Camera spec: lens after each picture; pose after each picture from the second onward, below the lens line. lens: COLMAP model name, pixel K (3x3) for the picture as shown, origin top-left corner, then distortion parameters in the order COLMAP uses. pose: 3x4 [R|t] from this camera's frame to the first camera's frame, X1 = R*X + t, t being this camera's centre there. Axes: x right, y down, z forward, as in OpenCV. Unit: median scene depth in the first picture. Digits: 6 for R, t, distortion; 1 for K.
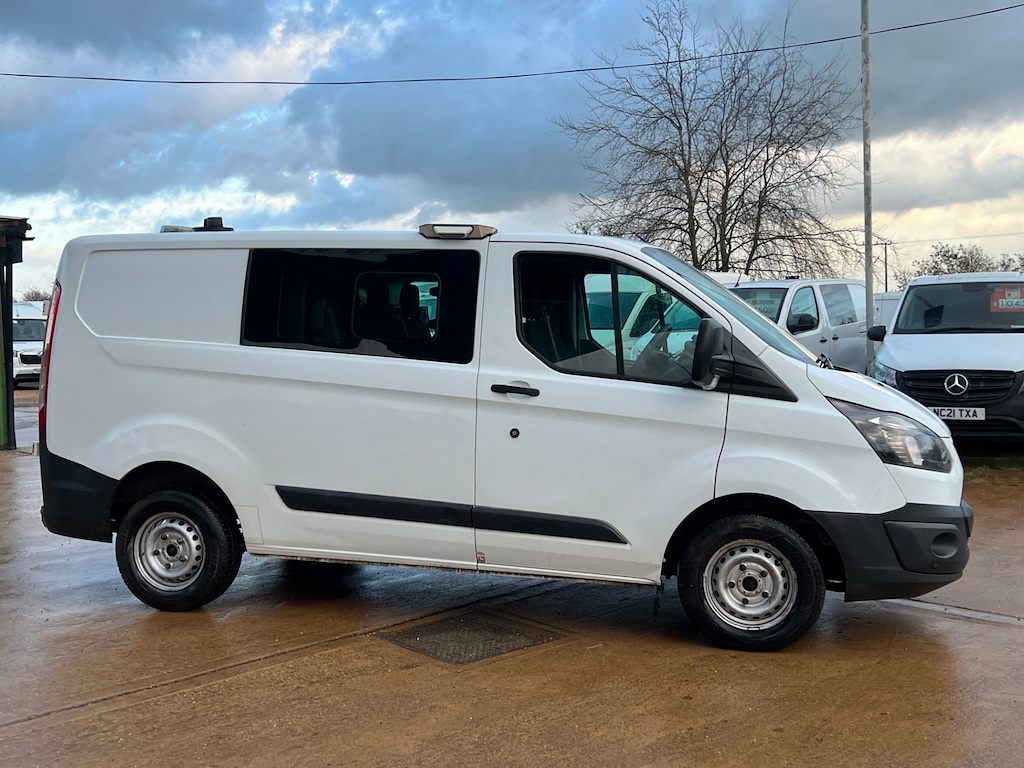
lens RADIAL K [[1136.8, 0, 504.0], [0, 1136.8, 387.0], [0, 0, 1]] dist [0.044841, 0.000000]
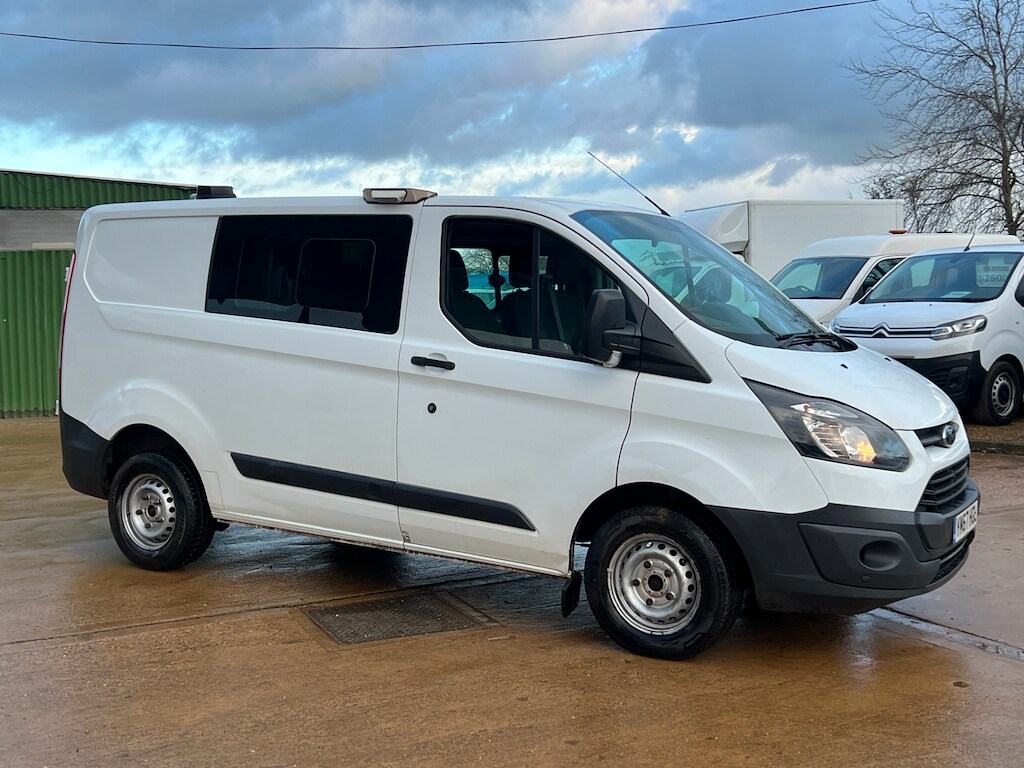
lens RADIAL K [[1206.1, 0, 518.3], [0, 1206.1, 379.6], [0, 0, 1]] dist [0.038961, 0.000000]
pose [[0.960705, 0.027638, -0.276191, 0.346716], [-0.022542, 0.999512, 0.021611, -0.006425], [0.276653, -0.014535, 0.960860, 0.049921]]
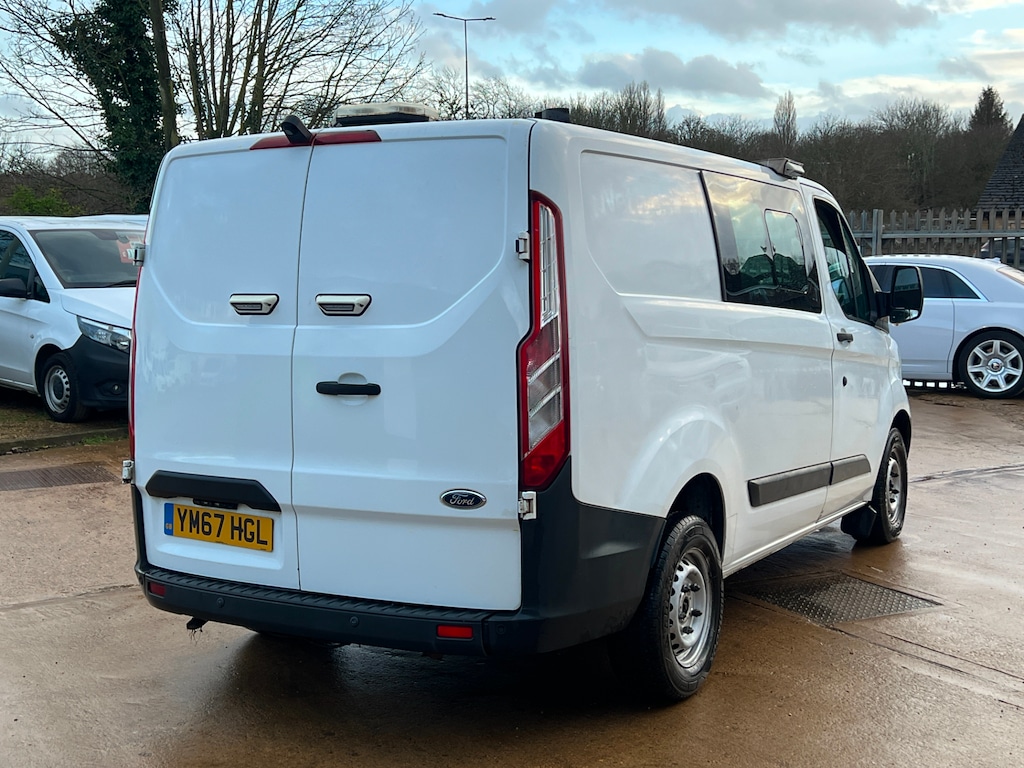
lens RADIAL K [[1311.6, 0, 518.7], [0, 1311.6, 380.5], [0, 0, 1]] dist [0.081691, 0.000000]
pose [[0.248025, -0.081568, 0.965314, -1.139675], [0.061571, 0.995762, 0.068321, -0.054205], [-0.966795, 0.042490, 0.251996, 0.956929]]
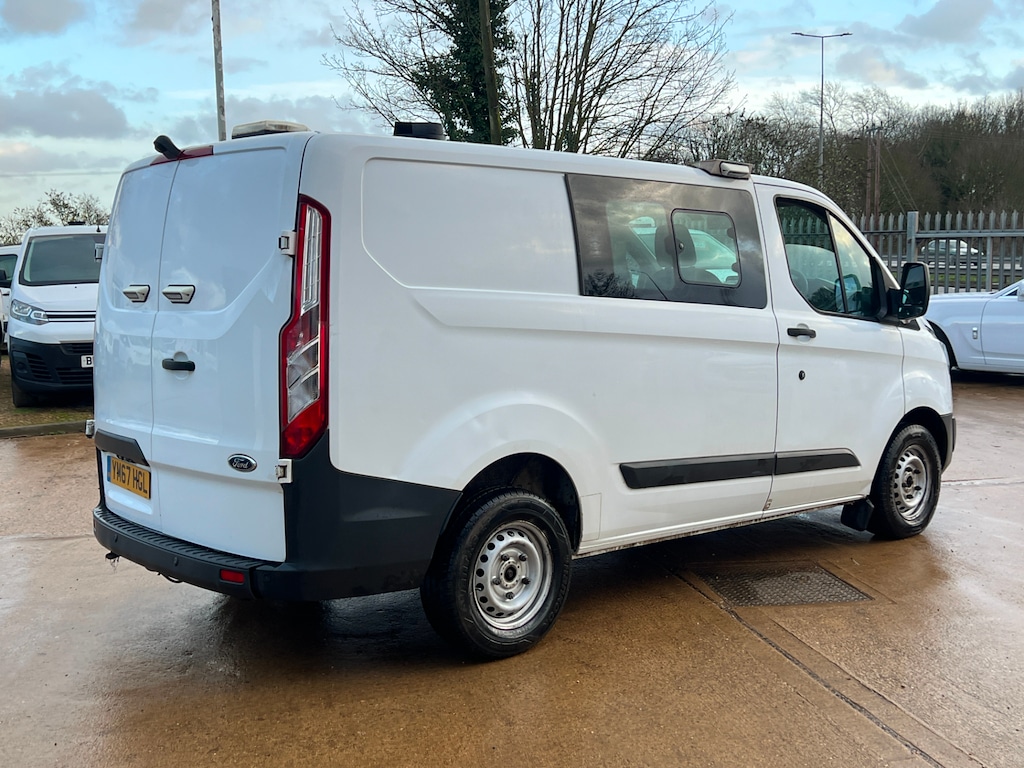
lens RADIAL K [[1175.9, 0, 520.3], [0, 1175.9, 384.8], [0, 0, 1]] dist [0.056711, 0.000000]
pose [[0.543382, -0.080537, 0.835613, -0.984756], [0.052550, 0.996699, 0.061890, -0.028694], [-0.837839, 0.010281, 0.545821, 0.616205]]
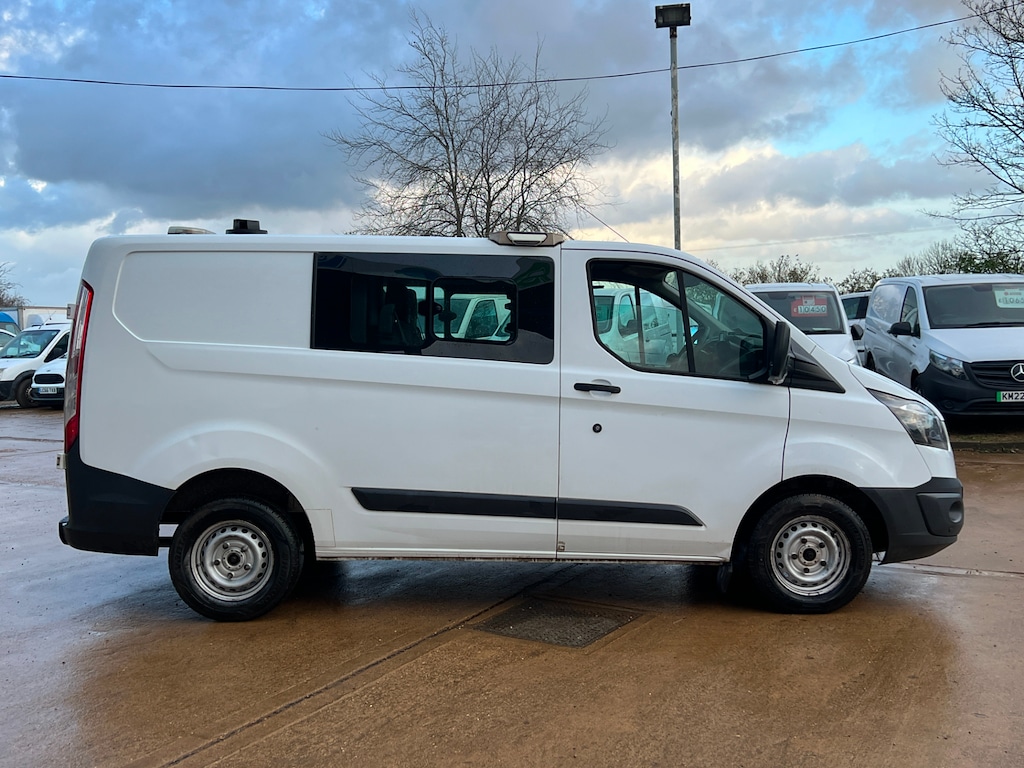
lens RADIAL K [[1067.8, 0, 518.1], [0, 1067.8, 385.7], [0, 0, 1]] dist [0.046325, 0.000000]
pose [[0.960540, -0.018862, 0.277503, -0.331335], [0.019626, 0.999807, 0.000022, -0.000874], [-0.277450, 0.005425, 0.960725, 0.052629]]
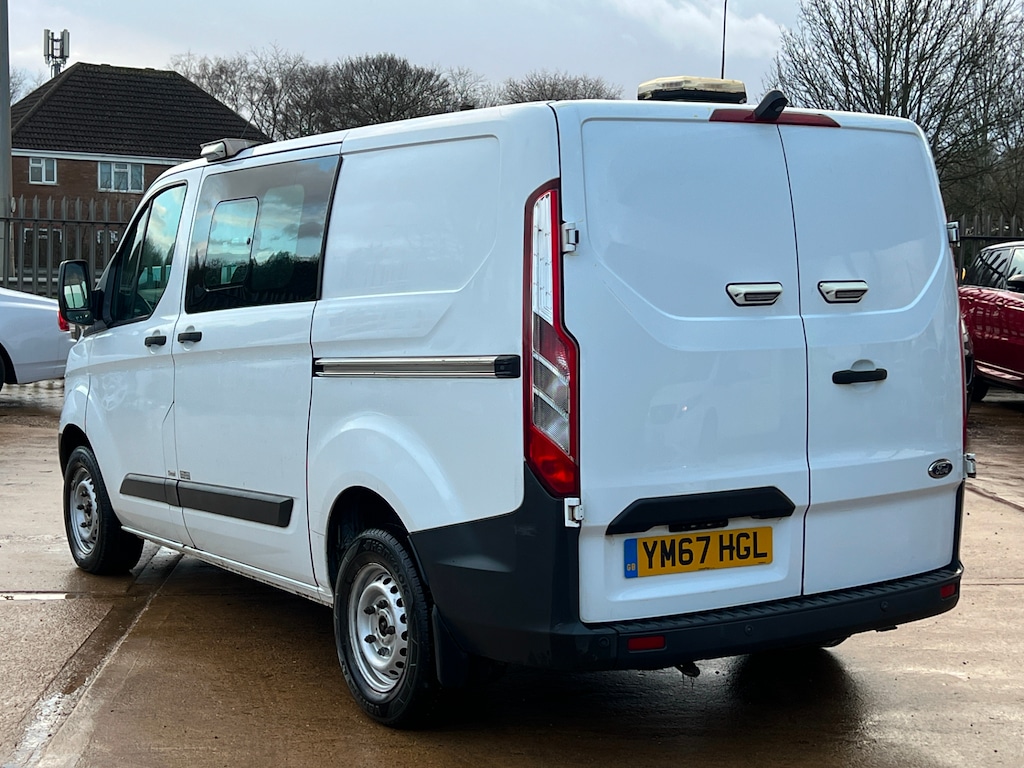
lens RADIAL K [[1554.5, 0, 507.0], [0, 1554.5, 398.1], [0, 0, 1]] dist [0.104772, 0.000000]
pose [[-0.749514, -0.055957, 0.659619, -0.878217], [0.040106, 0.990752, 0.129619, -0.113773], [-0.660772, 0.123606, -0.740339, 2.014697]]
